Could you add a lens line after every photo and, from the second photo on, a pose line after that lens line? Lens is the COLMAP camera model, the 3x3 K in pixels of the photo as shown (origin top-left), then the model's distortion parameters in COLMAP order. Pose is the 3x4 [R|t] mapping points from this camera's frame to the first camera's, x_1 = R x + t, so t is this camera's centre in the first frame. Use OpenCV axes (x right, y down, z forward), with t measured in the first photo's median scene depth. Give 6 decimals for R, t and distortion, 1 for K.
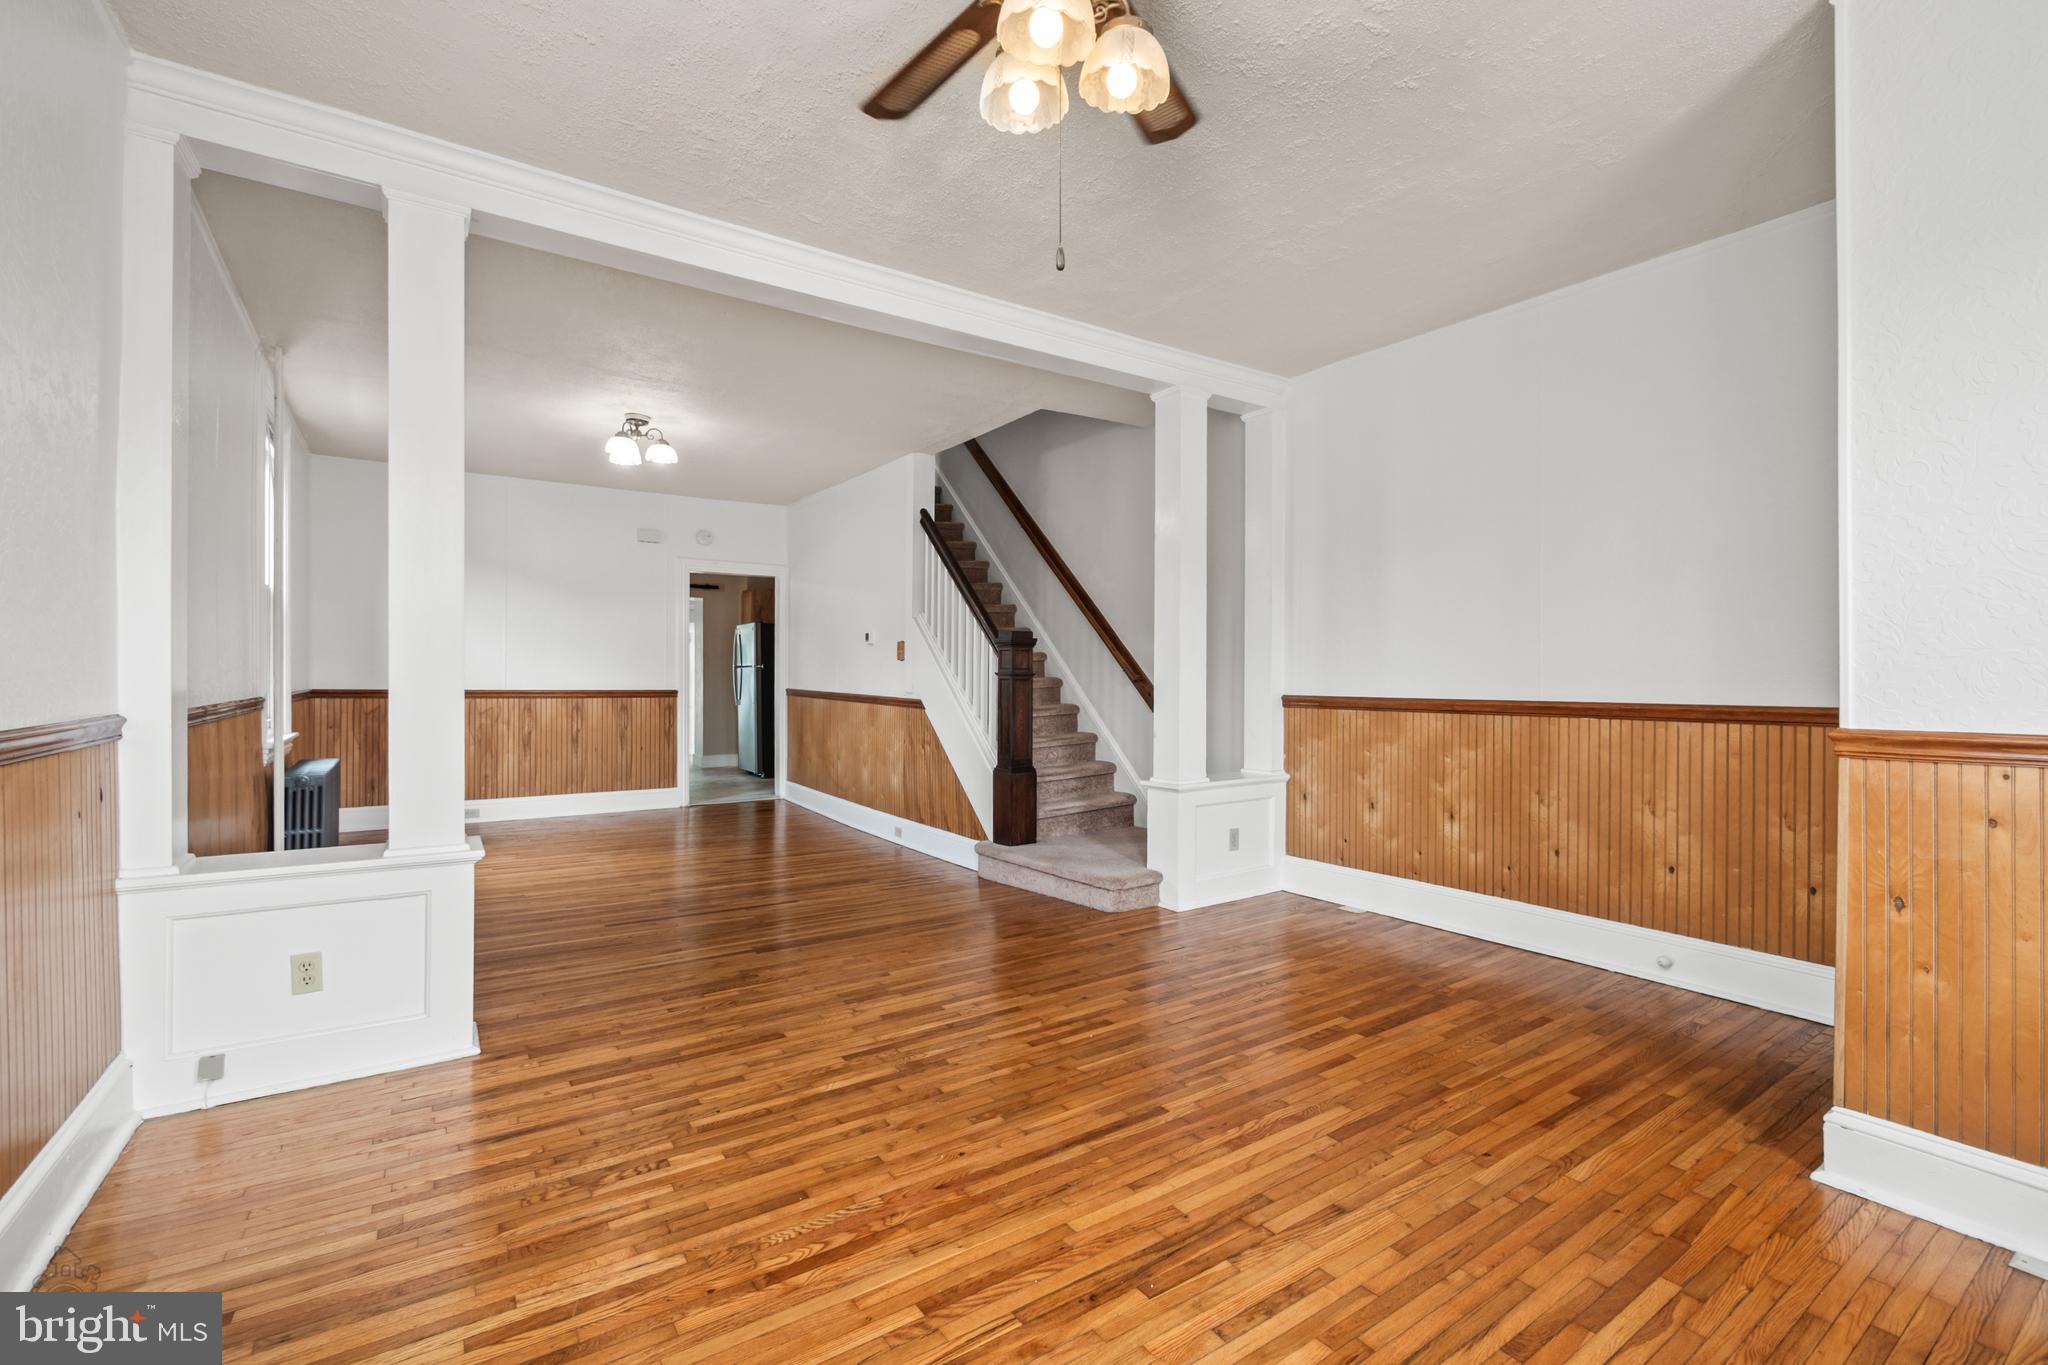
lens RADIAL K [[881.9, 0, 1025.5], [0, 881.9, 674.3], [0, 0, 1]] dist [-0.008933, 0.000067]
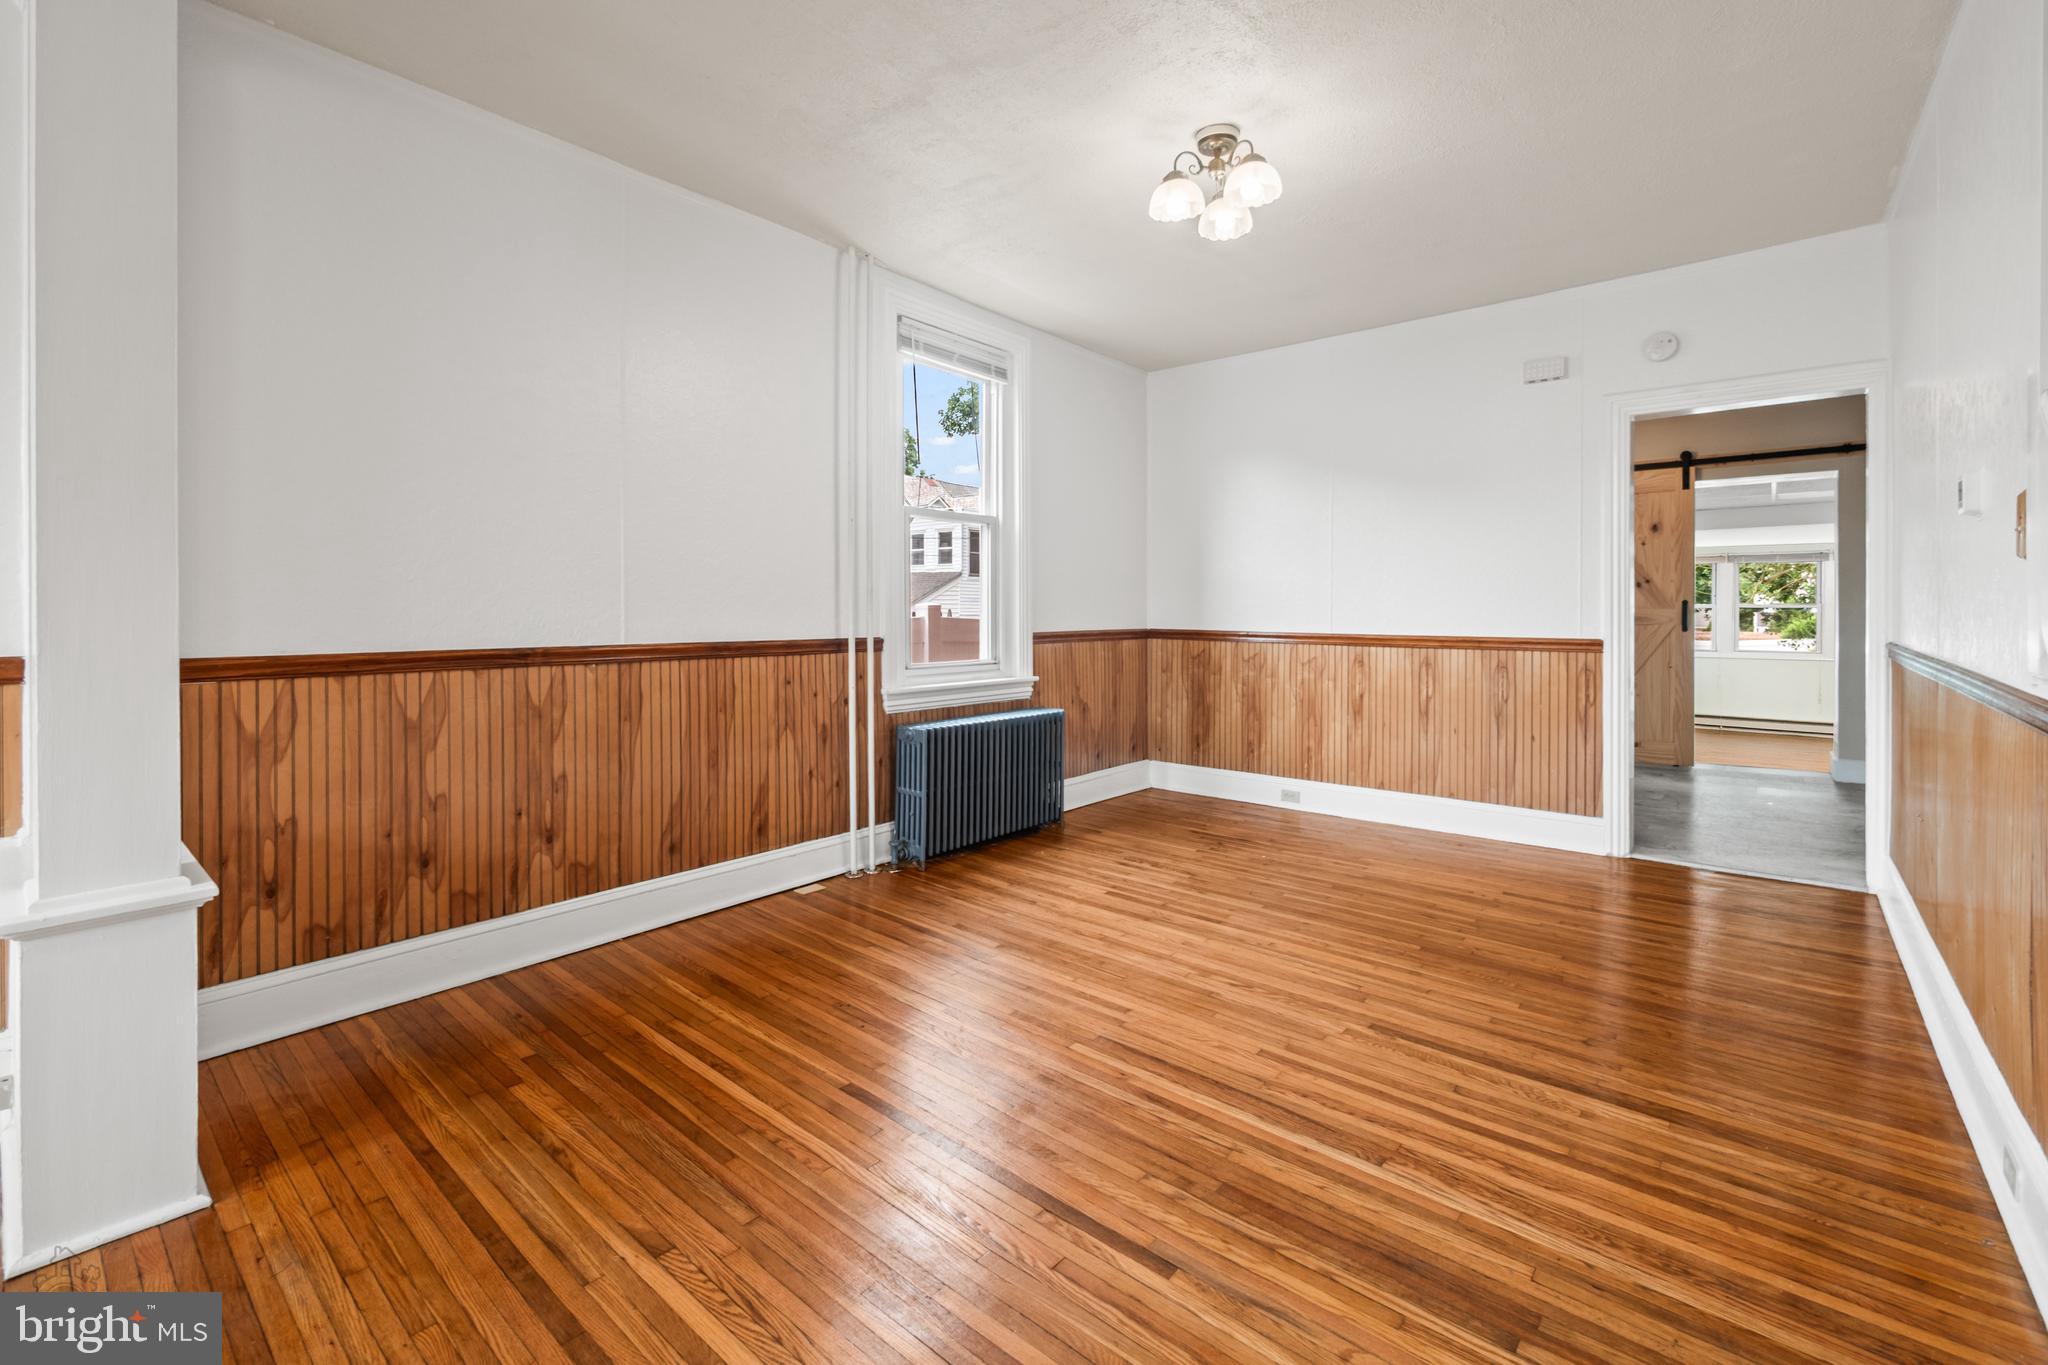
lens RADIAL K [[881.9, 0, 1026.8], [0, 881.9, 620.5], [0, 0, 1]] dist [-0.008933, 0.000067]
pose [[0.252318, 0.002151, -0.967642, 0.059906], [-0.001774, 0.999997, 0.001760, 0.008629], [0.967643, 0.001273, 0.252321, 0.775587]]
